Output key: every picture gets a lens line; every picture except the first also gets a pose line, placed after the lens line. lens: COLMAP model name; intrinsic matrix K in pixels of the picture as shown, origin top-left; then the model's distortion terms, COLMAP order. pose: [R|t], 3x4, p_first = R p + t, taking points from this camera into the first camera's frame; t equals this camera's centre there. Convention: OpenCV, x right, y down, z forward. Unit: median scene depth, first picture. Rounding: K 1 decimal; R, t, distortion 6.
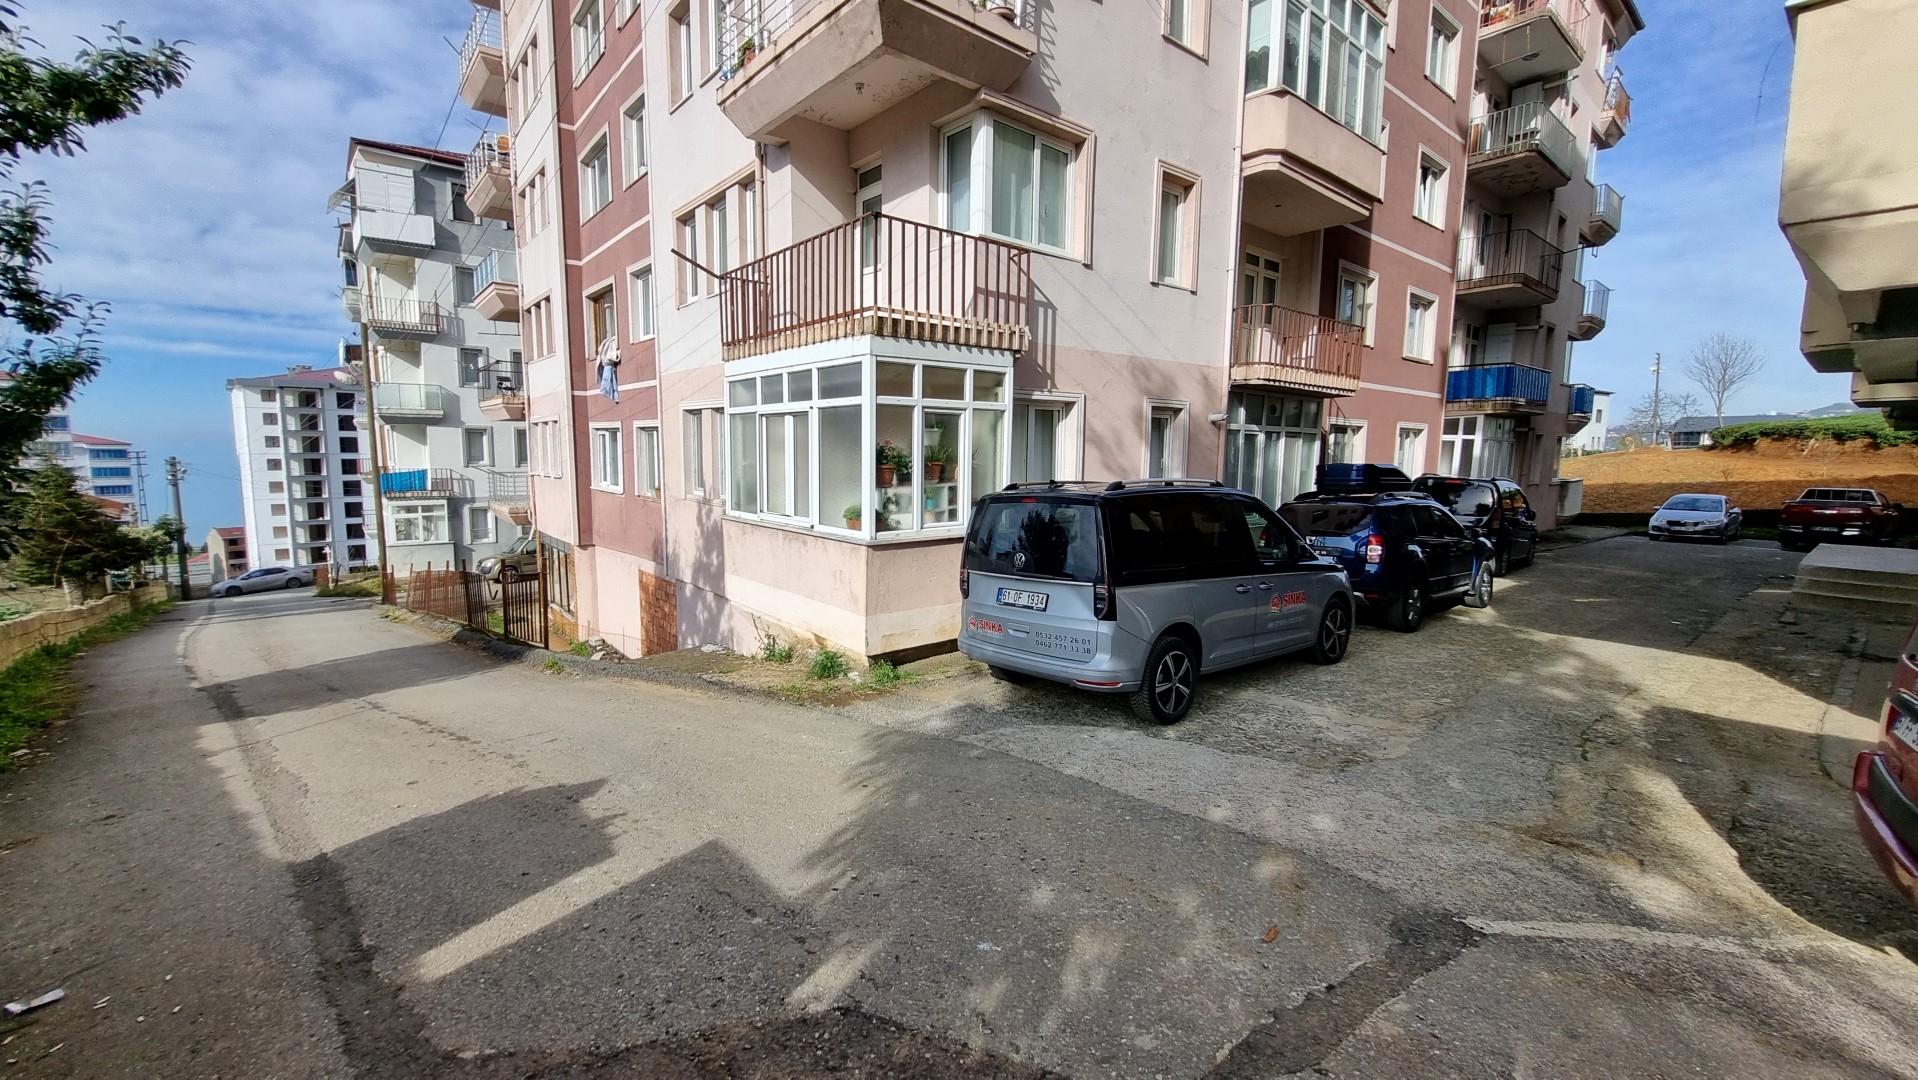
lens RADIAL K [[751.9, 0, 928.6], [0, 751.9, 533.7], [0, 0, 1]] dist [0.000441, -0.001949]
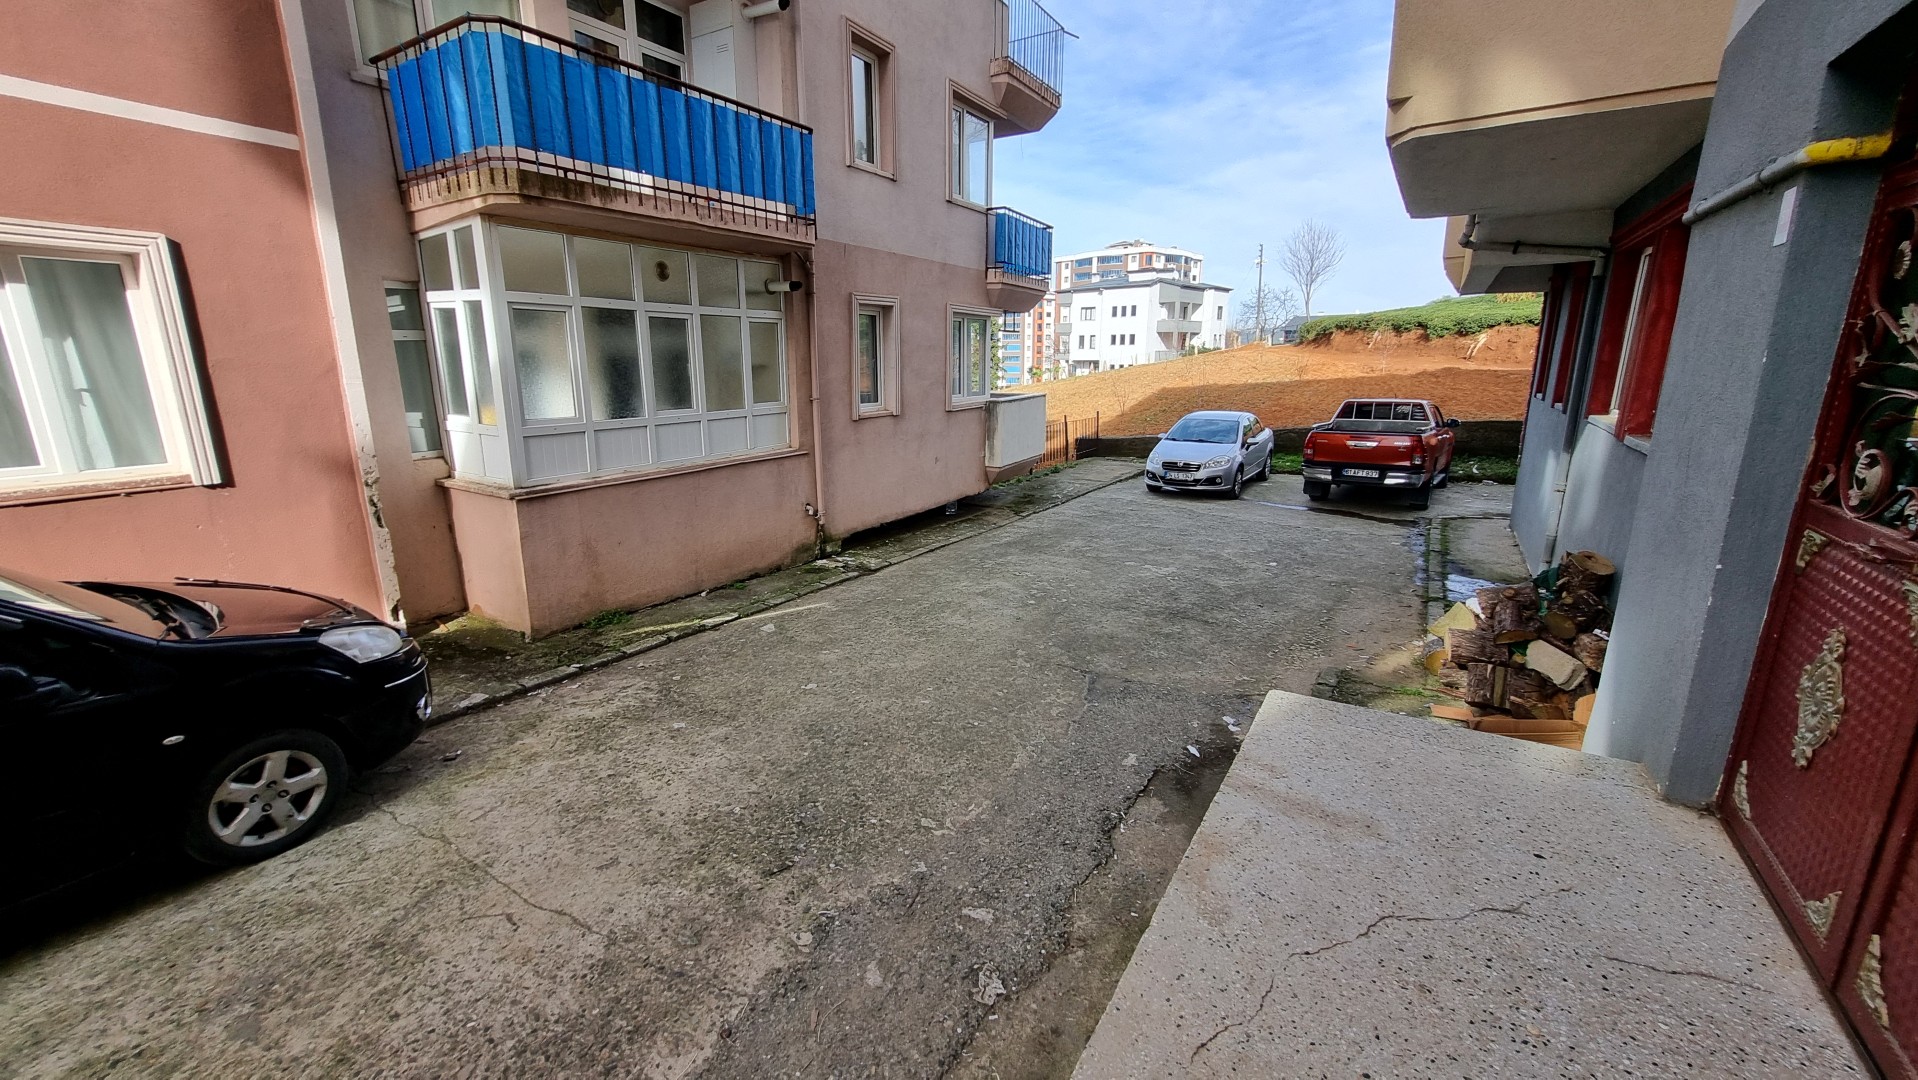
lens RADIAL K [[745.0, 0, 933.3], [0, 745.0, 532.9], [0, 0, 1]] dist [0.001597, -0.002347]
pose [[0.945597, -0.090043, 0.312631, 0.303818], [0.051297, 0.990181, 0.130036, -0.023030], [-0.321270, -0.106925, 0.940932, 0.243061]]
